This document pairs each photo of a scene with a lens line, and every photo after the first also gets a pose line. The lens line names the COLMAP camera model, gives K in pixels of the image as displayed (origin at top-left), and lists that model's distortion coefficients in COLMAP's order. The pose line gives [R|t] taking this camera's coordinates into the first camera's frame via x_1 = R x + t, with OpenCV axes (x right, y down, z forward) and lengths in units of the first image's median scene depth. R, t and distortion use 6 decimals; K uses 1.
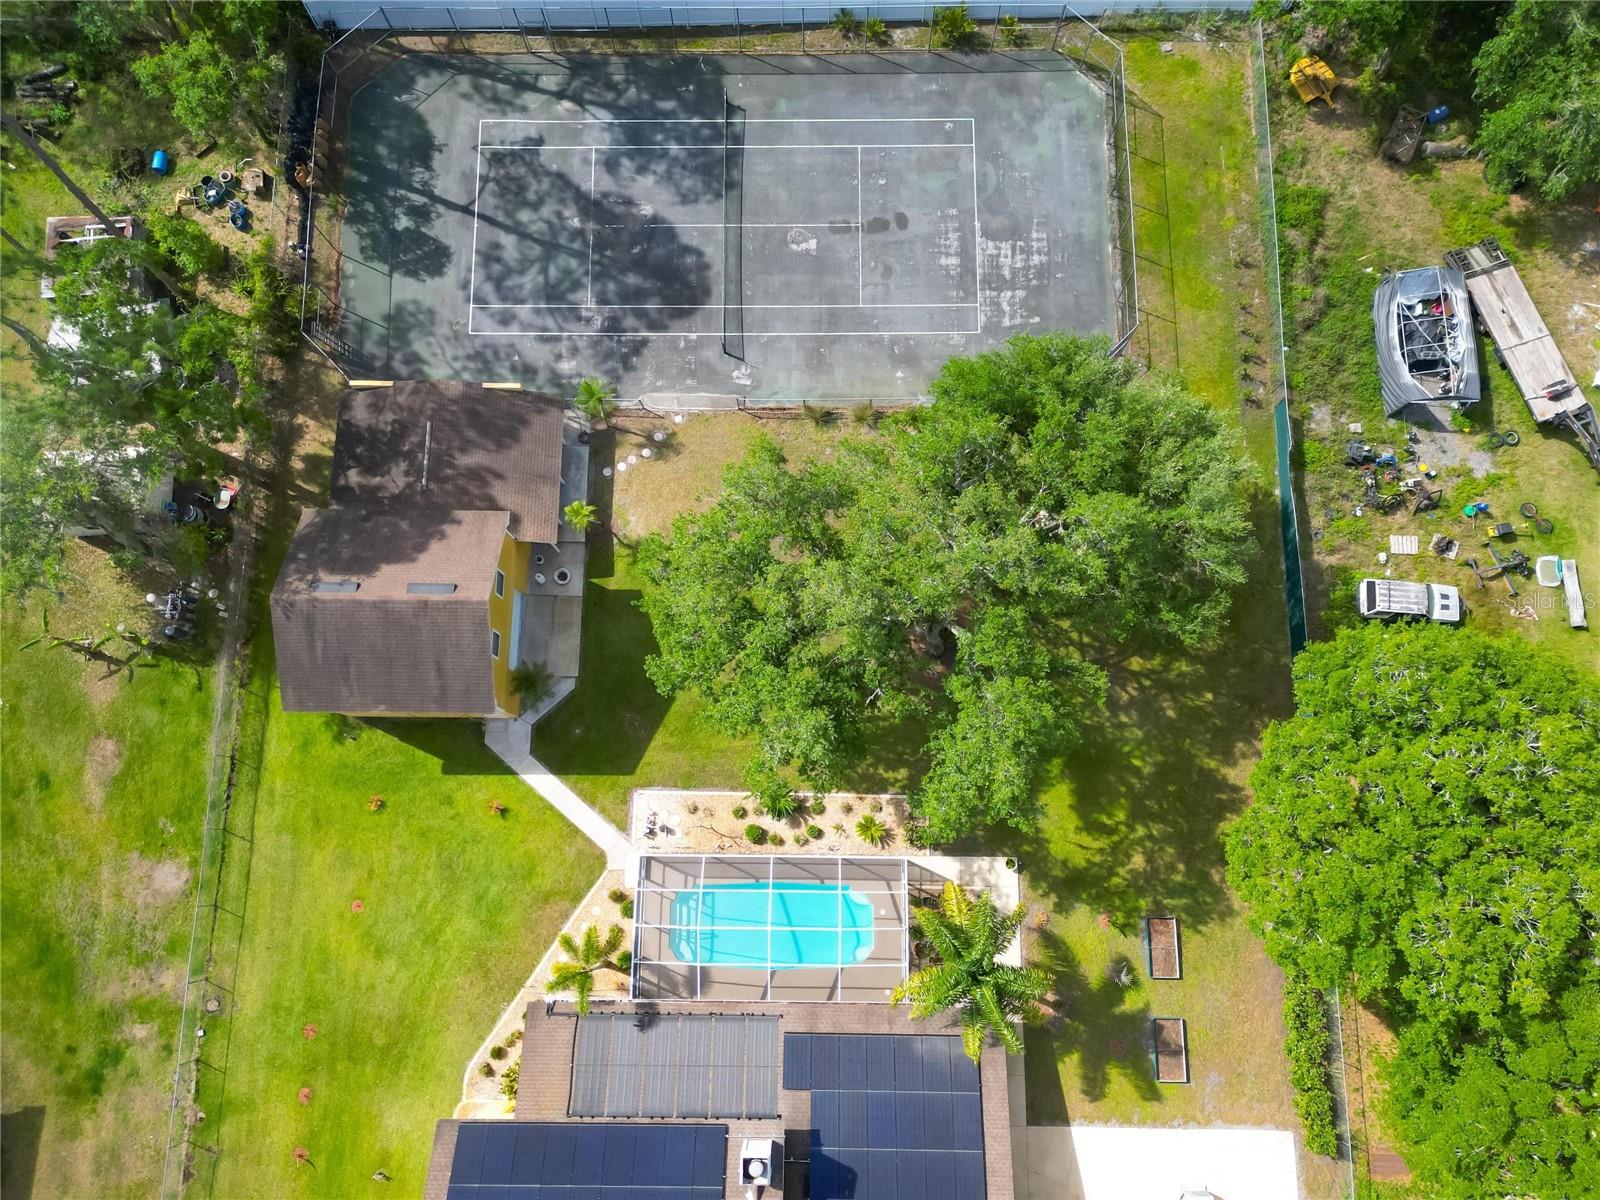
lens RADIAL K [[1111.2, 0, 801.5], [0, 1111.2, 606.5], [0, 0, 1]] dist [0.096094, -0.105898]
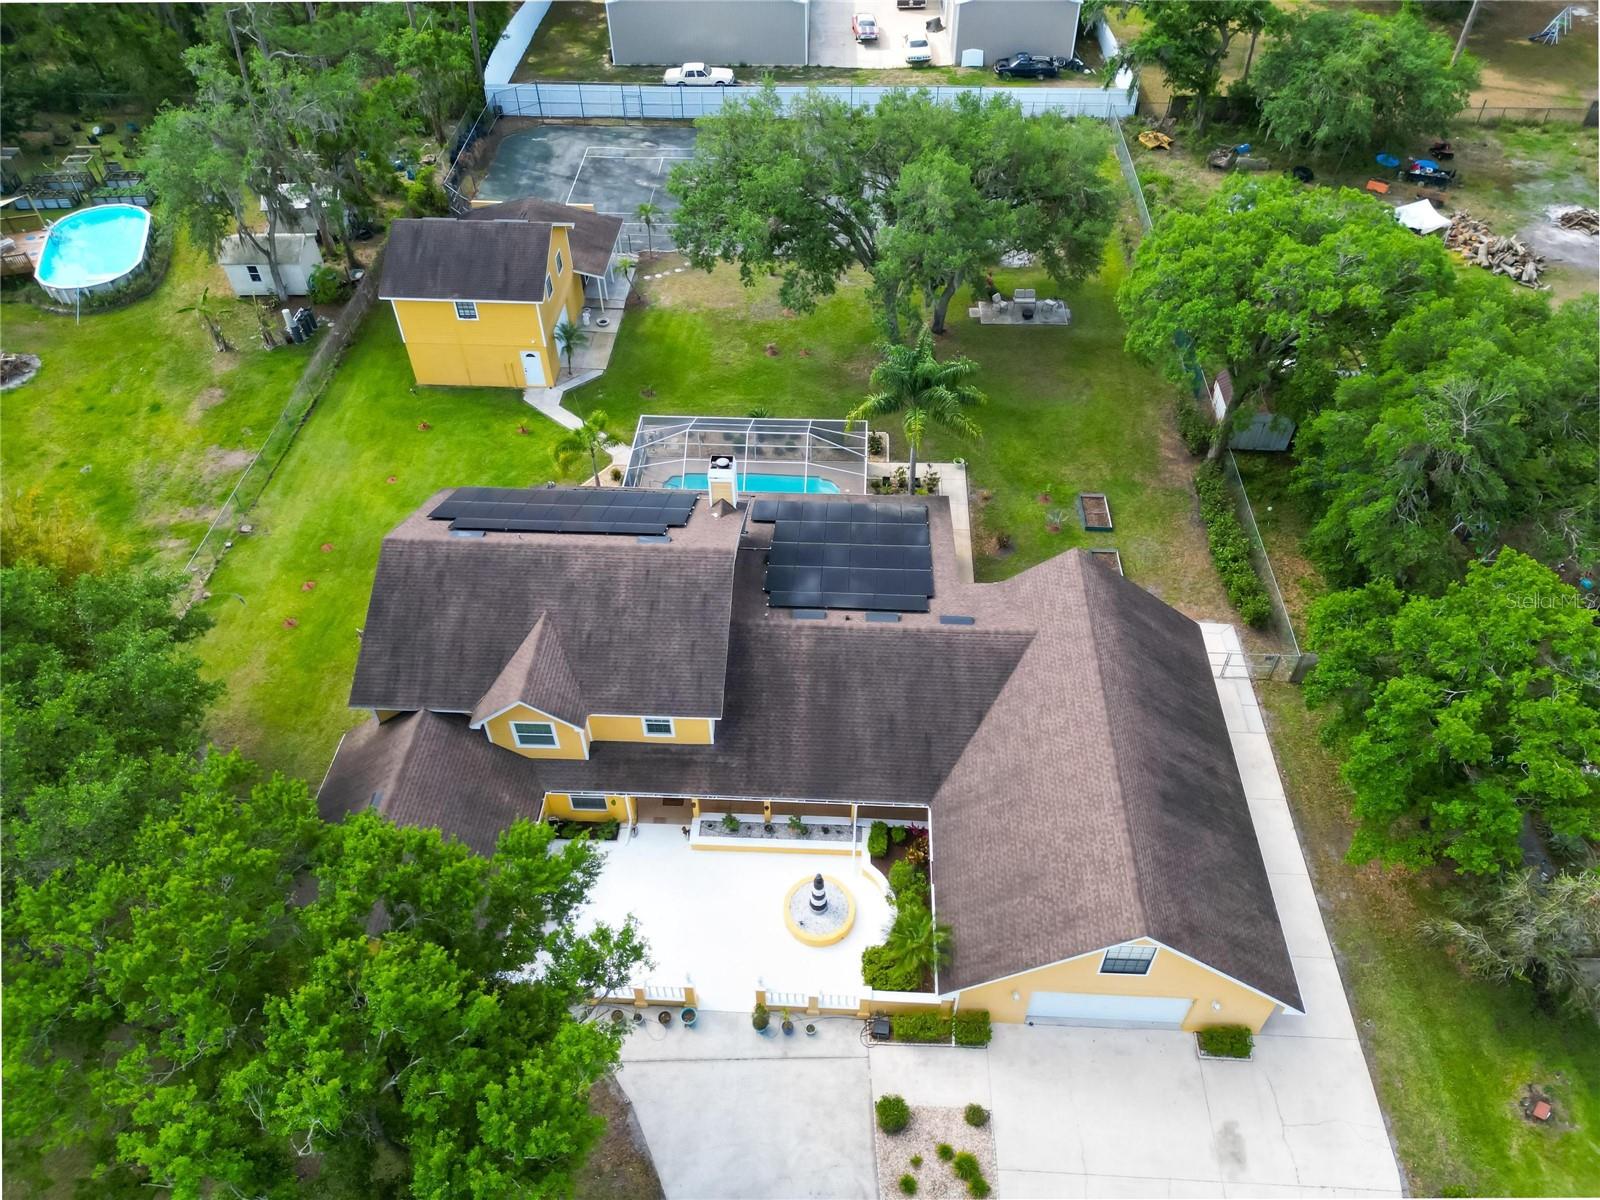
lens RADIAL K [[1111.2, 0, 801.5], [0, 1111.2, 606.5], [0, 0, 1]] dist [0.096094, -0.105898]
pose [[0.999149, 0.033255, -0.024420, 0.055528], [-0.041172, 0.841933, -0.538010, 0.948238], [0.002668, 0.538557, 0.842585, 0.098323]]
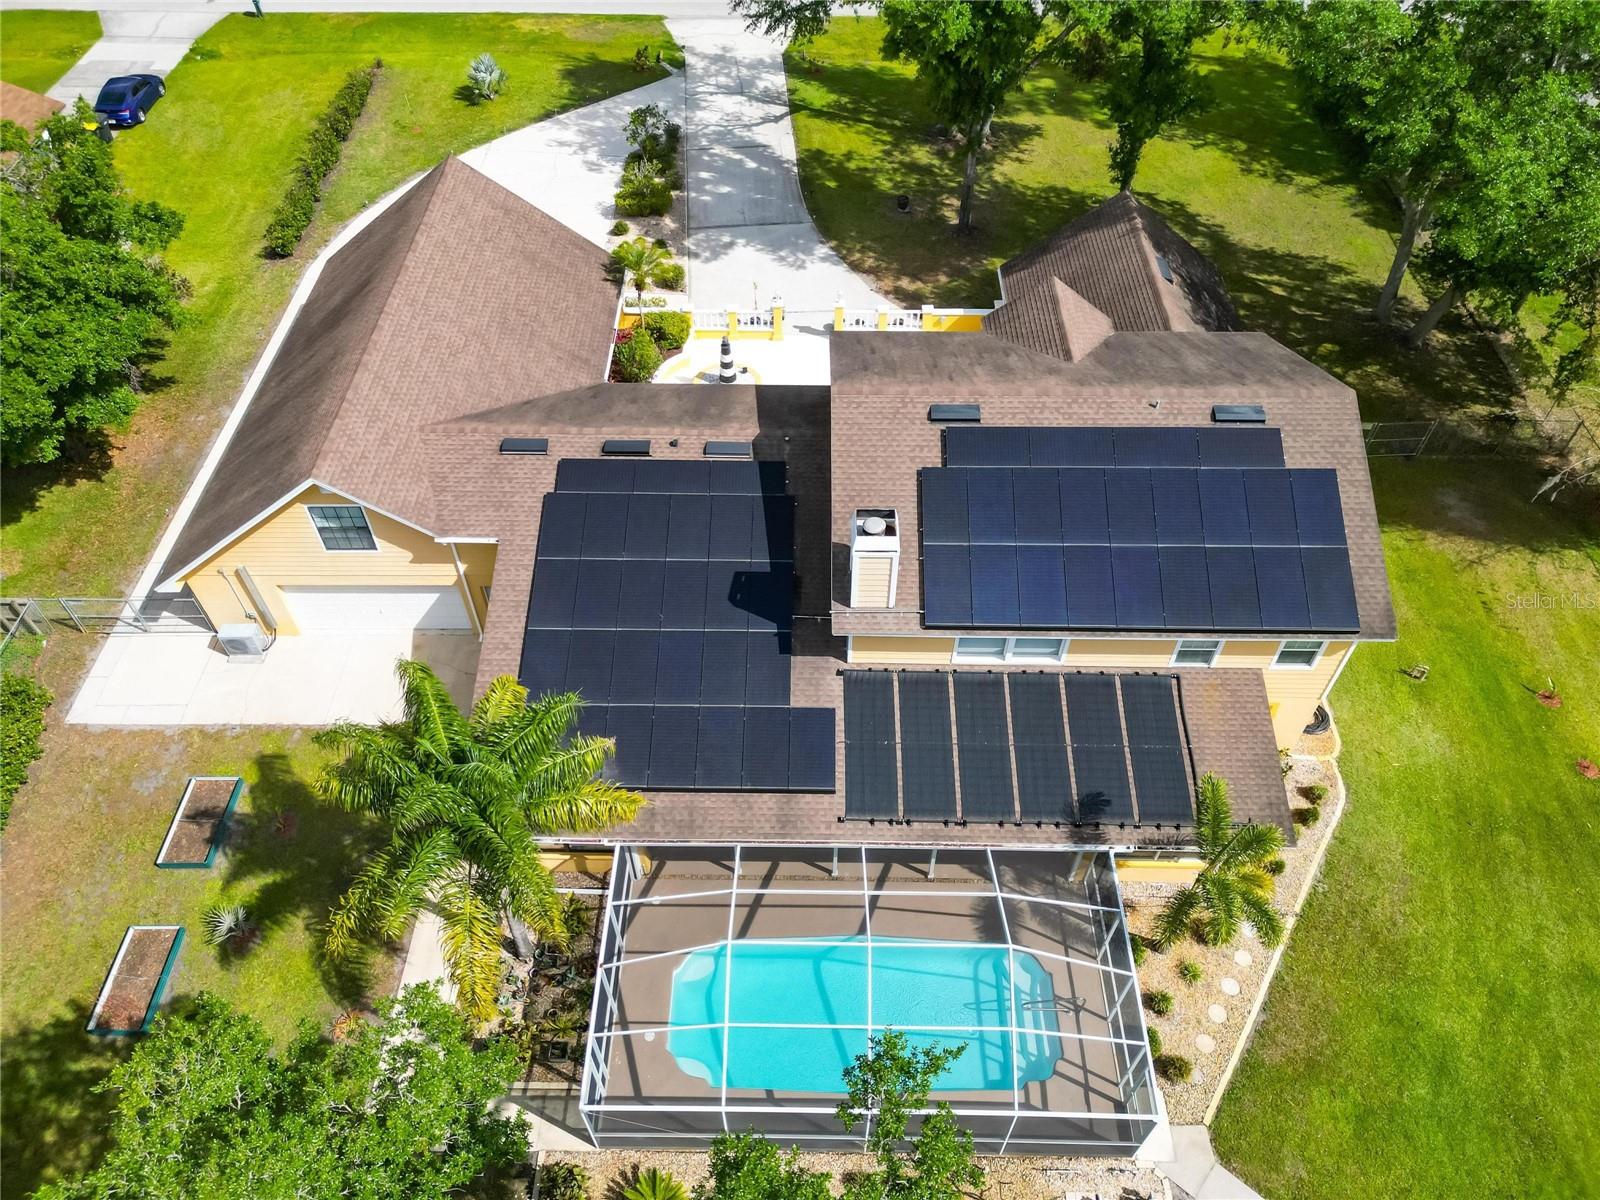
lens RADIAL K [[1111.2, 0, 801.5], [0, 1111.2, 606.5], [0, 0, 1]] dist [0.096094, -0.105898]
pose [[-0.999912, 0.008009, 0.010608, -0.004320], [0.003612, -0.604355, 0.796707, -0.021347], [0.012792, 0.796675, 0.604273, 0.507011]]
